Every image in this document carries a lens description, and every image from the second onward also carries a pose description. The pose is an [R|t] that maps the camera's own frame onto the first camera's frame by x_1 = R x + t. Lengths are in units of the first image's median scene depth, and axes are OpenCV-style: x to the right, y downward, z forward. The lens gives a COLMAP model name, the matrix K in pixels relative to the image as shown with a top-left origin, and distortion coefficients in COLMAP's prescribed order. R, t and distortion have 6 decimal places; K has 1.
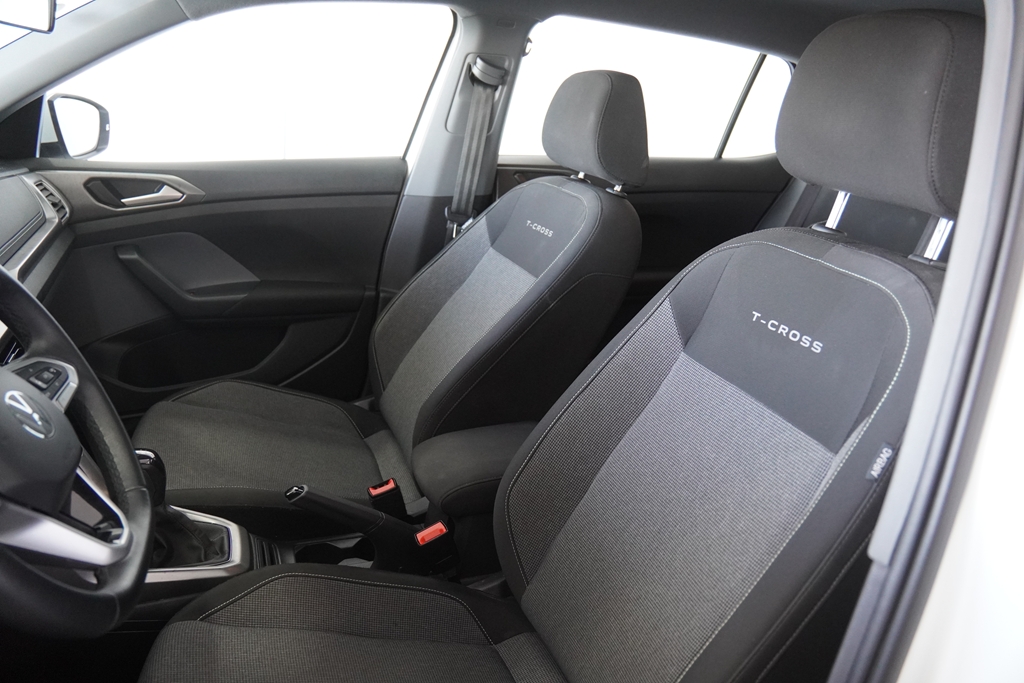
lens RADIAL K [[757.2, 0, 512.0], [0, 757.2, 341.5], [0, 0, 1]] dist [-0.118857, 0.063032]
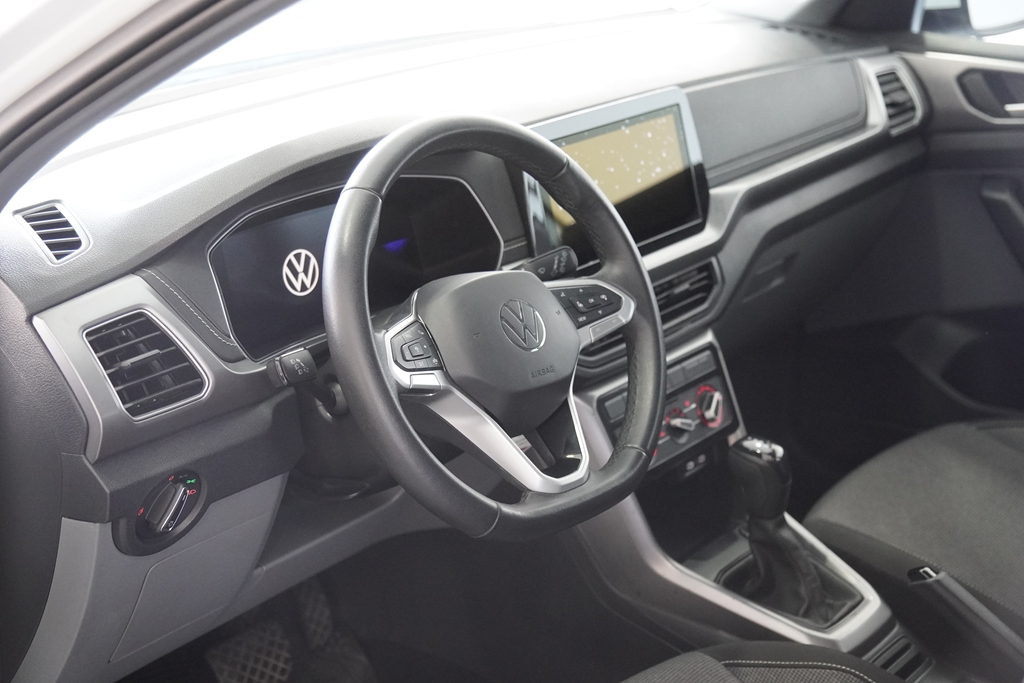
lens RADIAL K [[1545.1, 0, 512.0], [0, 1545.1, 341.5], [0, 0, 1]] dist [0.234679, 0.016870]
pose [[0.493643, 0.236248, -0.836960, 0.483700], [-0.251785, 0.960002, 0.122476, -0.058615], [0.832419, 0.150275, 0.533383, -0.074608]]
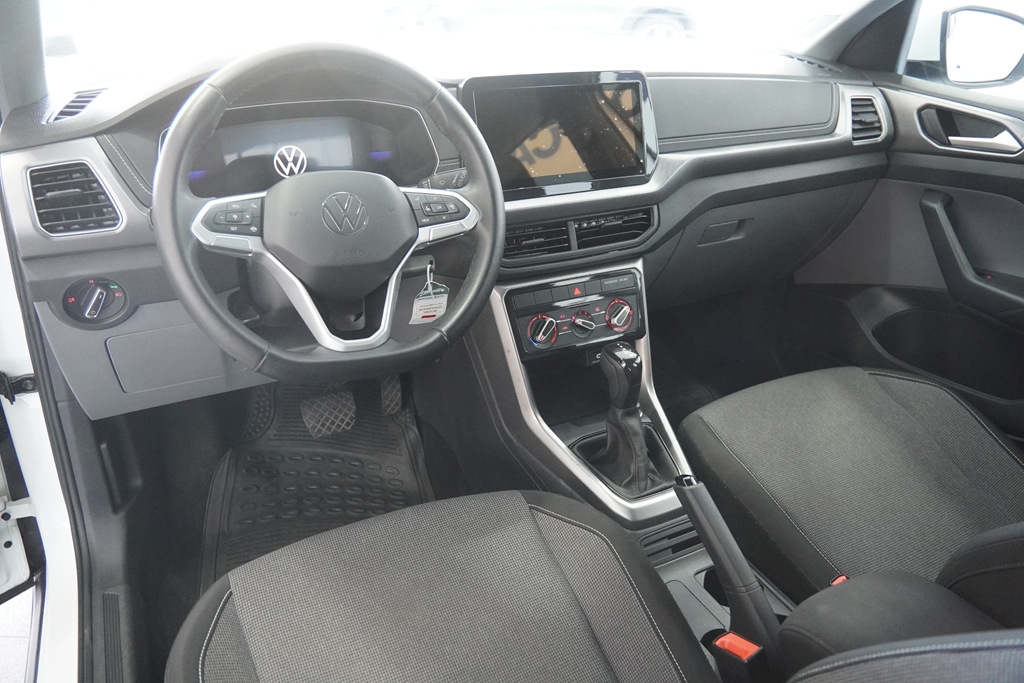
lens RADIAL K [[757.2, 0, 512.0], [0, 757.2, 341.5], [0, 0, 1]] dist [-0.118857, 0.063032]
pose [[0.102706, 0.400519, -0.910514, 0.270157], [-0.345585, 0.872704, 0.344905, -0.106681], [0.932750, 0.279236, 0.228045, 0.426339]]
